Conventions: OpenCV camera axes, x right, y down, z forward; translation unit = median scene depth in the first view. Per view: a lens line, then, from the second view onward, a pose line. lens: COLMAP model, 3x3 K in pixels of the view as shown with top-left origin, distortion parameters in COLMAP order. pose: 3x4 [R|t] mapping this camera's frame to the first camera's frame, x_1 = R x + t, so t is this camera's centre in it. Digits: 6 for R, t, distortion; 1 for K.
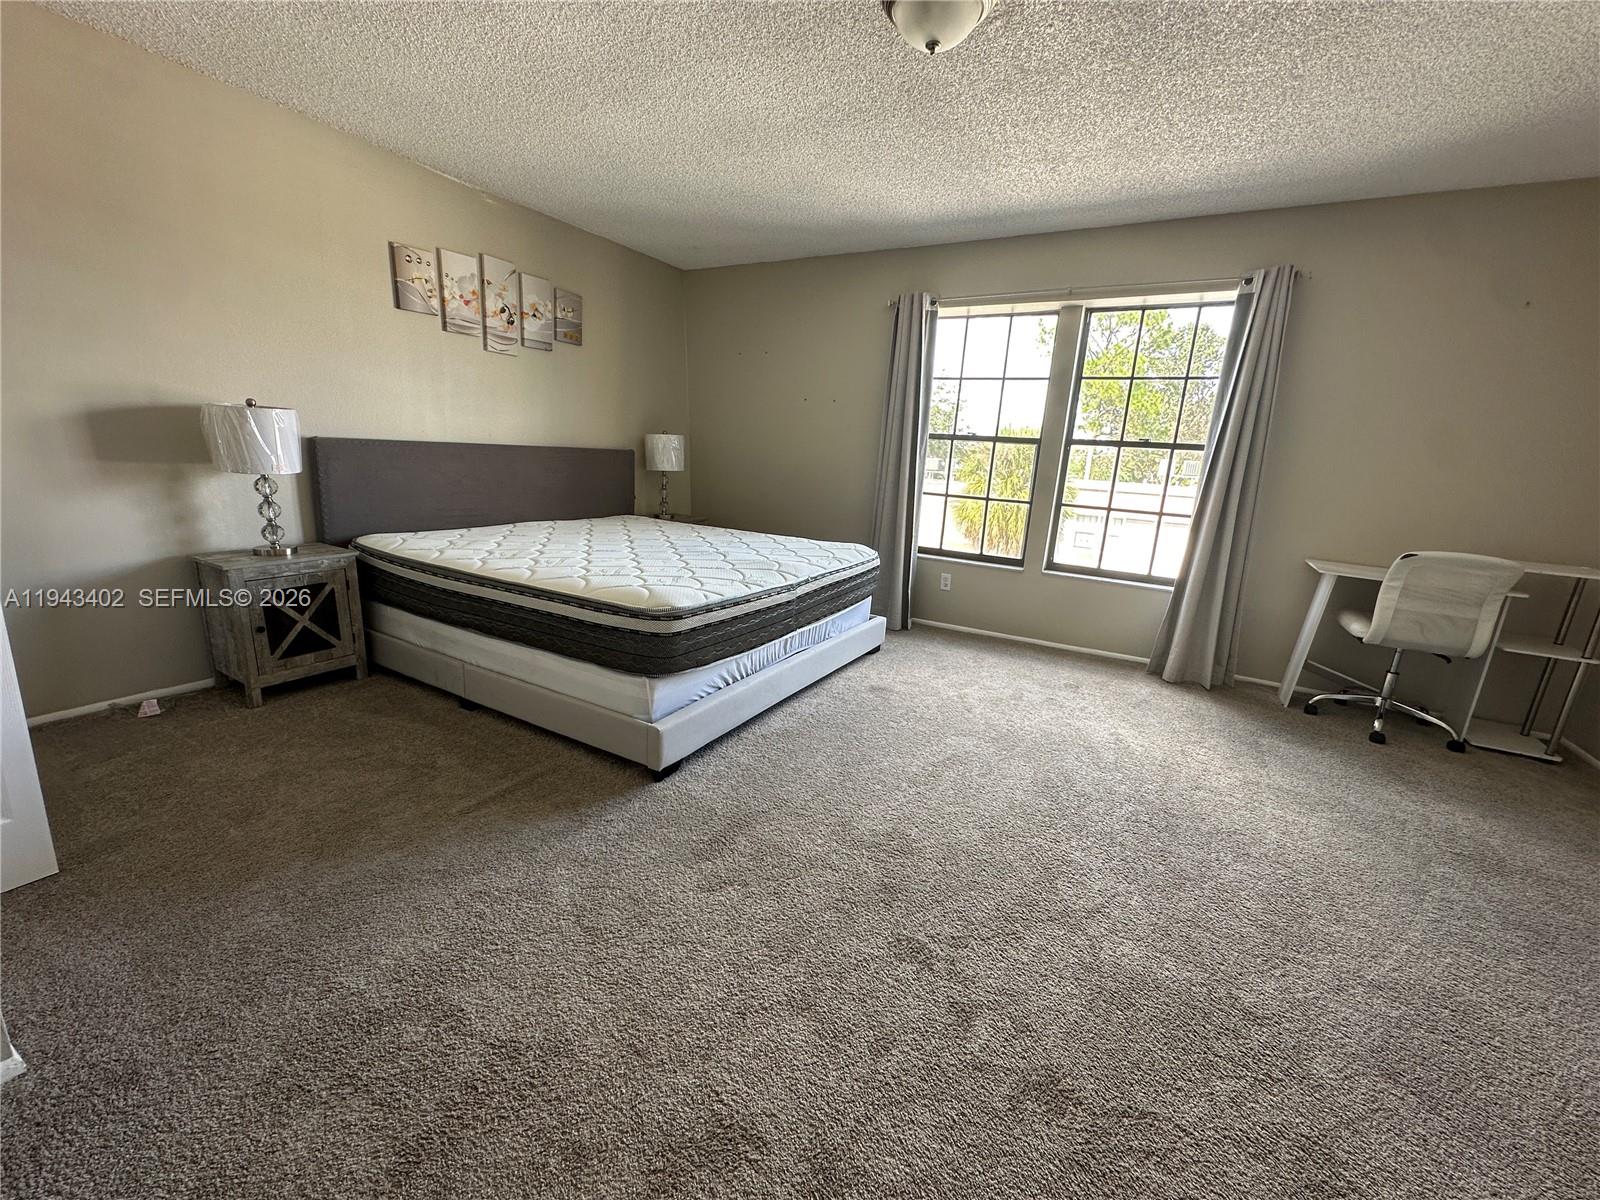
lens RADIAL K [[652.3, 0, 807.2], [0, 652.3, 603.4], [0, 0, 1]] dist [-0.002888, -0.000226]
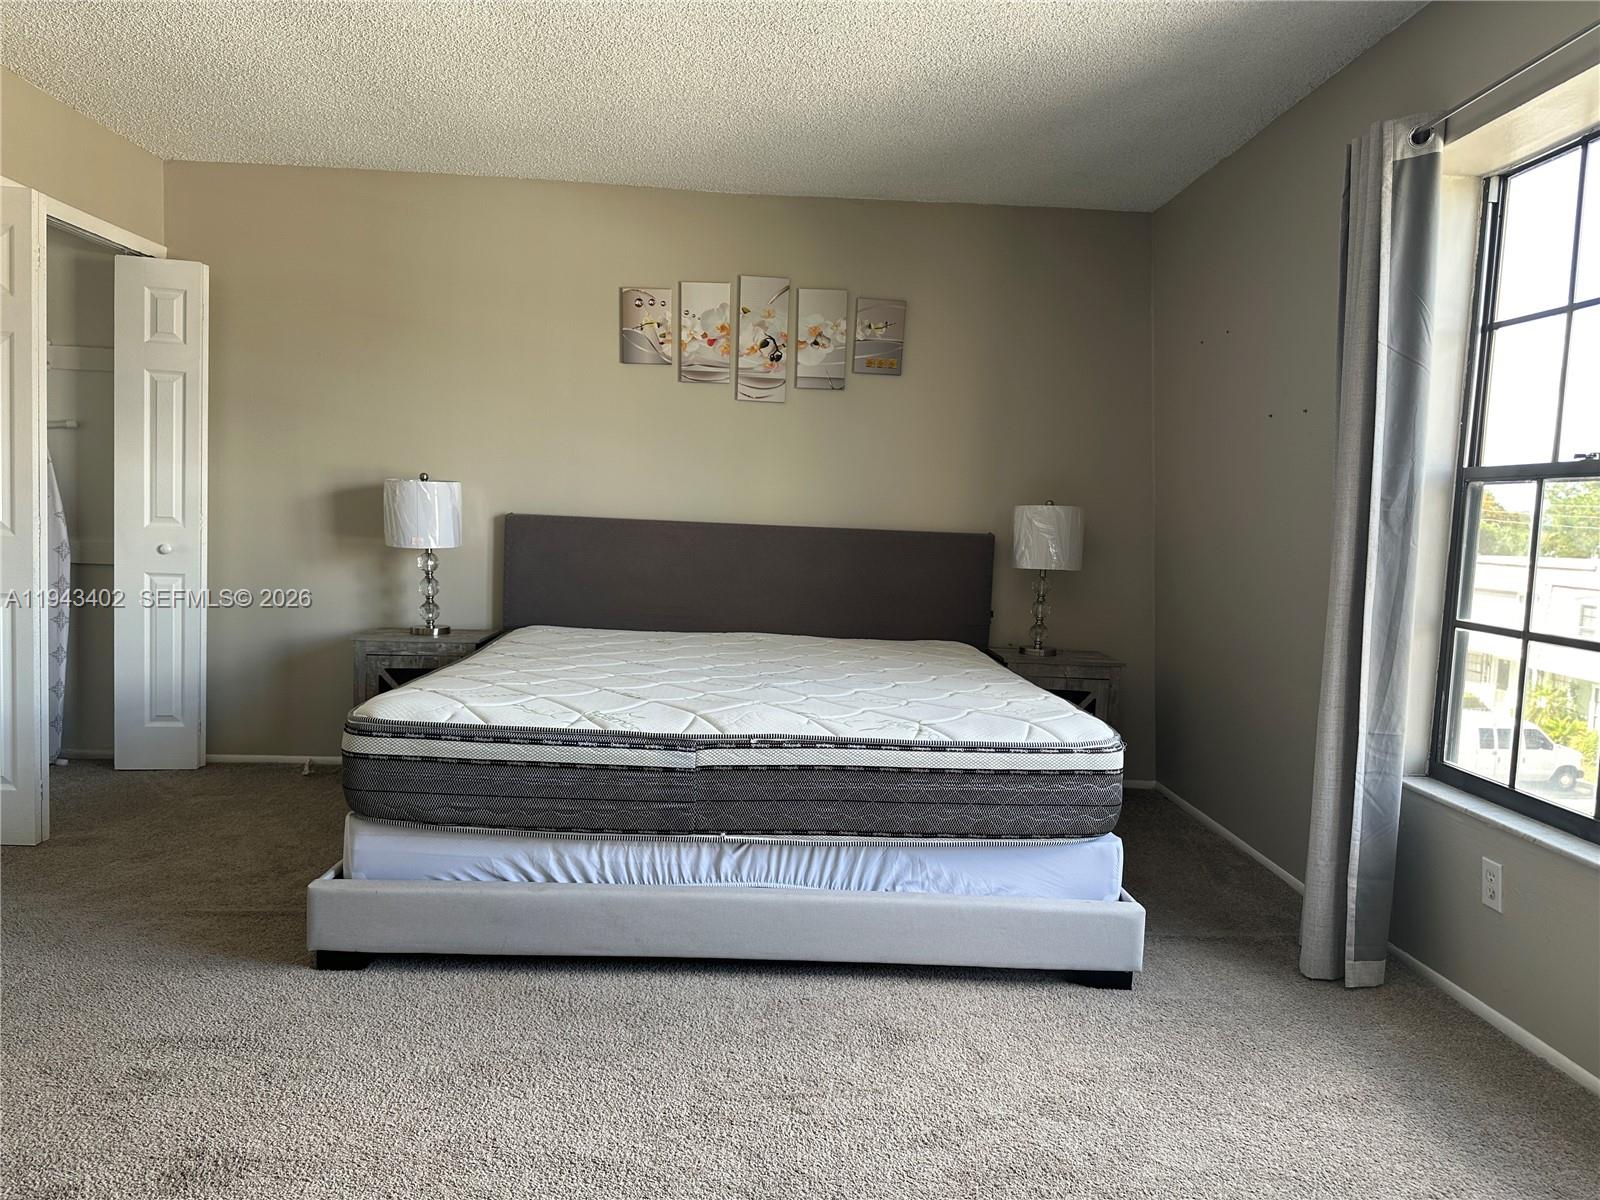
lens RADIAL K [[1123.2, 0, 796.8], [0, 1123.2, 613.5], [0, 0, 1]] dist [0.070147, -0.089657]
pose [[0.531401, 0.036144, -0.846349, 0.640520], [-0.204900, 0.974907, -0.087018, -0.055010], [0.821966, 0.219658, 0.525473, 0.443076]]
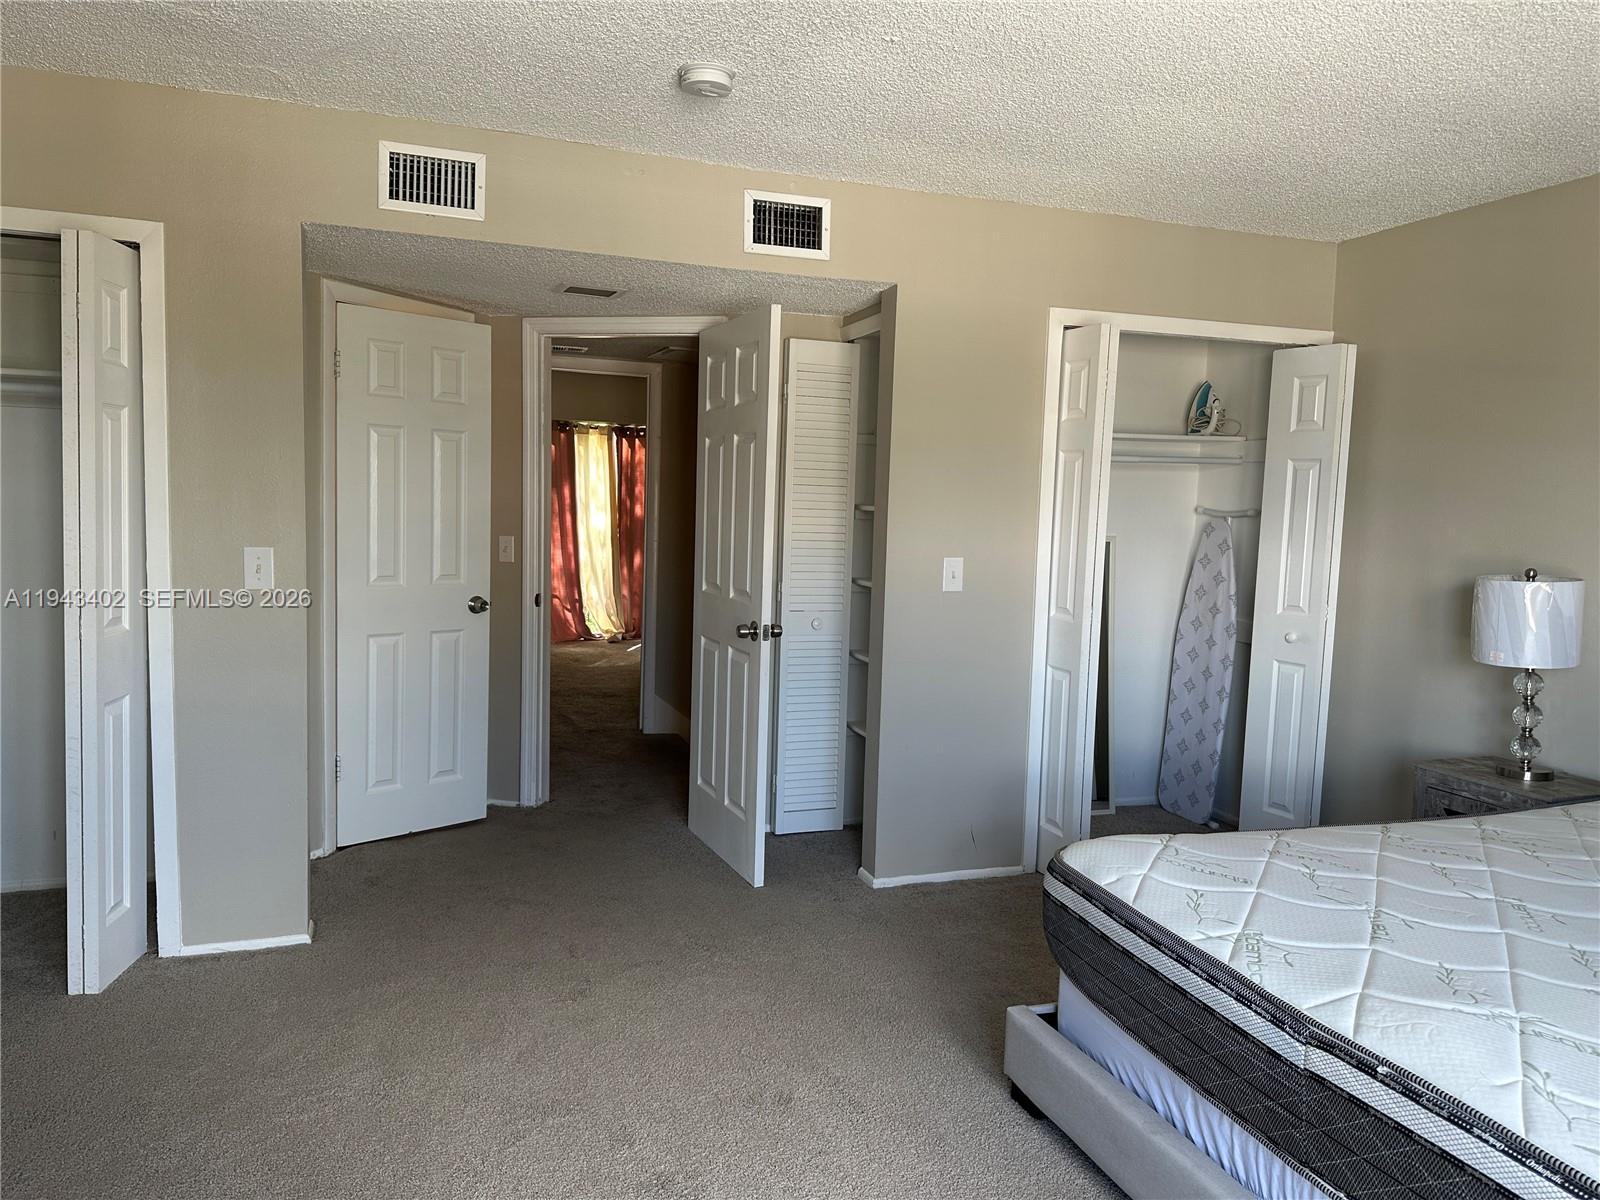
lens RADIAL K [[1123.2, 0, 806.8], [0, 1123.2, 605.6], [0, 0, 1]] dist [0.070147, -0.089657]
pose [[-0.648522, -0.006443, -0.761168, 0.495491], [-0.243267, 0.949278, 0.199230, -0.239983], [0.721277, 0.314372, -0.617195, 0.881201]]
